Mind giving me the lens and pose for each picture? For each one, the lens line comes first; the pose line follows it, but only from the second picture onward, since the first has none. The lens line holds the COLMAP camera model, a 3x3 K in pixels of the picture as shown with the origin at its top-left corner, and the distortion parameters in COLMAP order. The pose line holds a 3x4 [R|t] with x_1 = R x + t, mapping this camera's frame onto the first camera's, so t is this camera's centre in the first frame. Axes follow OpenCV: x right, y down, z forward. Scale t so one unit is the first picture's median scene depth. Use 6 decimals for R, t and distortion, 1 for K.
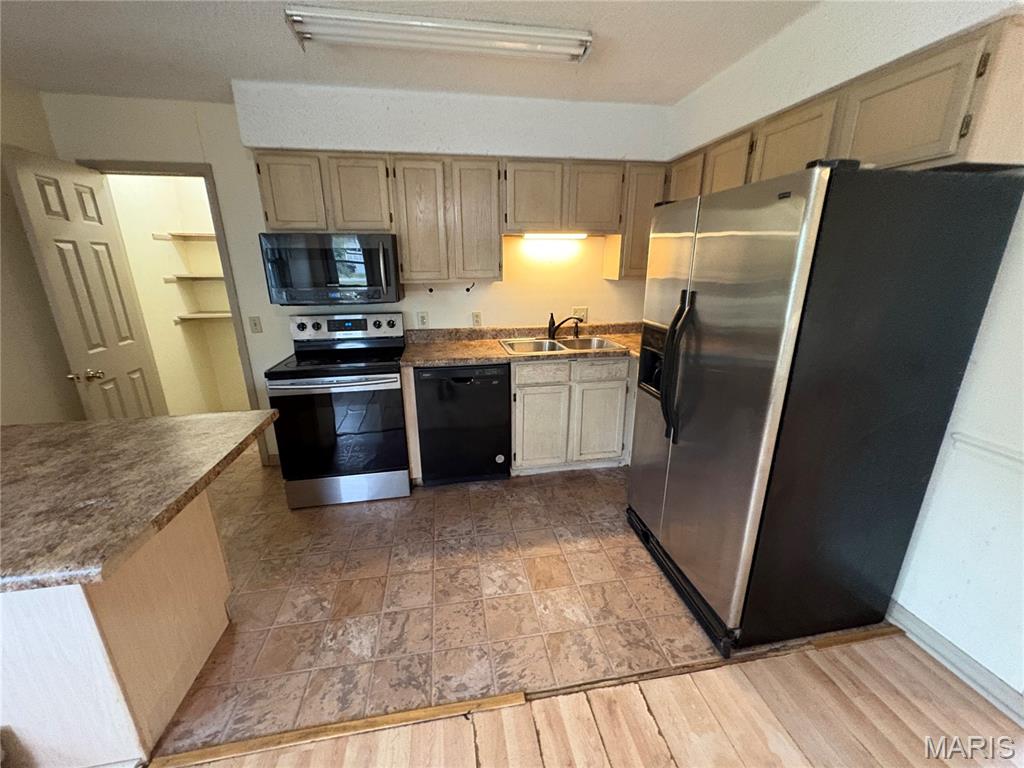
lens RADIAL K [[405.2, 0, 511.7], [0, 405.2, 384.7], [0, 0, 1]] dist [-0.003590, 0.001026]
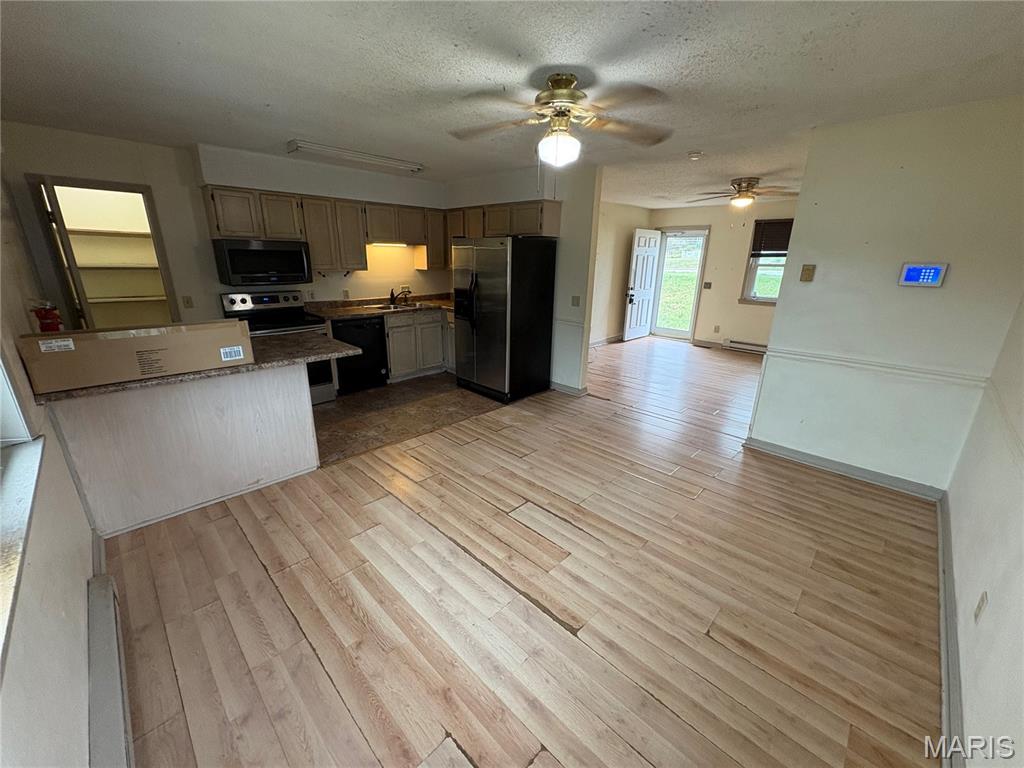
lens RADIAL K [[405.2, 0, 513.9], [0, 405.2, 385.2], [0, 0, 1]] dist [-0.003590, 0.001026]
pose [[0.811033, -0.159337, 0.562884, -0.647175], [0.147050, 0.986826, 0.067465, 0.233924], [-0.566218, 0.028056, 0.823778, -0.878029]]
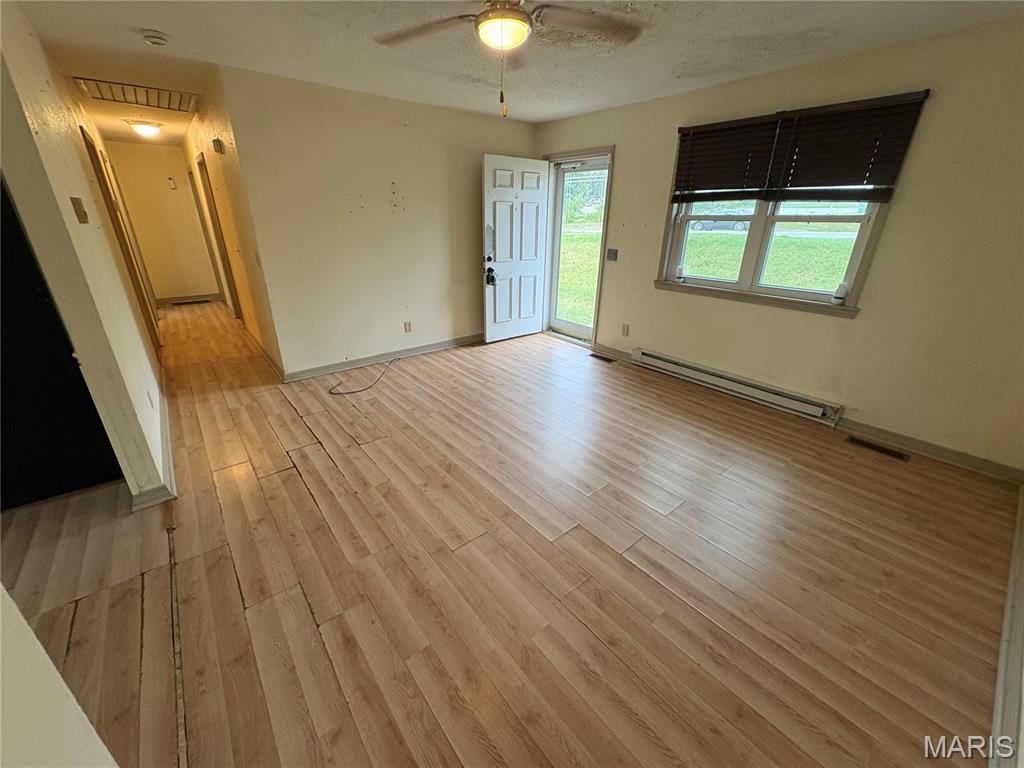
lens RADIAL K [[405.2, 0, 514.6], [0, 405.2, 384.3], [0, 0, 1]] dist [-0.003590, 0.001026]
pose [[0.868917, -0.174130, 0.463315, 1.061548], [0.124656, 0.982888, 0.135621, 0.179086], [-0.479003, -0.060088, 0.875755, -0.604679]]
